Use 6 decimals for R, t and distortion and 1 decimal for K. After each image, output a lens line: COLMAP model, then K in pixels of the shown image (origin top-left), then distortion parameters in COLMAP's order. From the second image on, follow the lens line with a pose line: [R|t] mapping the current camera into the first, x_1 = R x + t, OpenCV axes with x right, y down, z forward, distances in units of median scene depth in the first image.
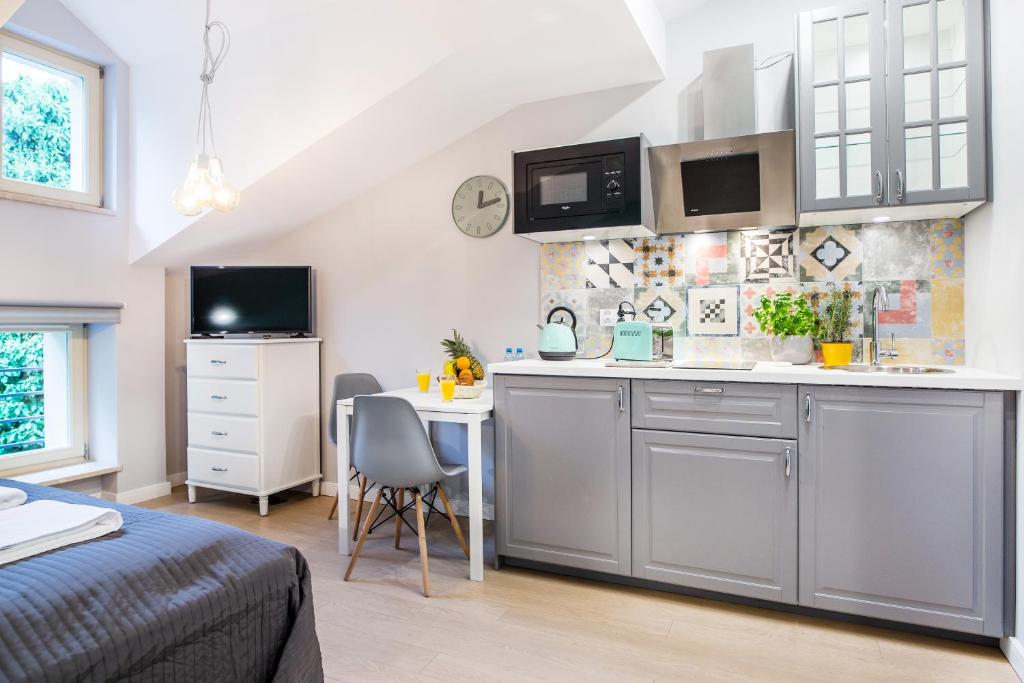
lens RADIAL K [[627.0, 0, 512.3], [0, 627.0, 338.1], [0, 0, 1]] dist [0.001811, 0.002634]
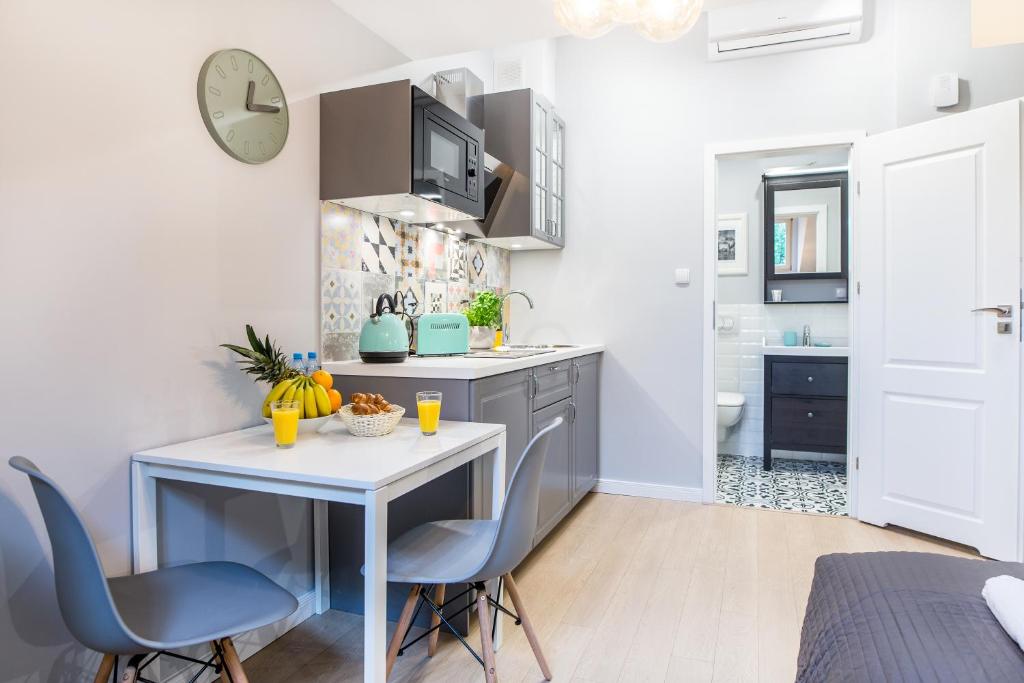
lens RADIAL K [[627.0, 0, 512.8], [0, 627.0, 336.4], [0, 0, 1]] dist [0.001811, 0.002634]
pose [[-0.048114, -0.034528, 0.998245, -0.711441], [0.000077, 0.999402, 0.034572, -0.024692], [-0.998842, 0.001740, -0.048083, 0.878330]]
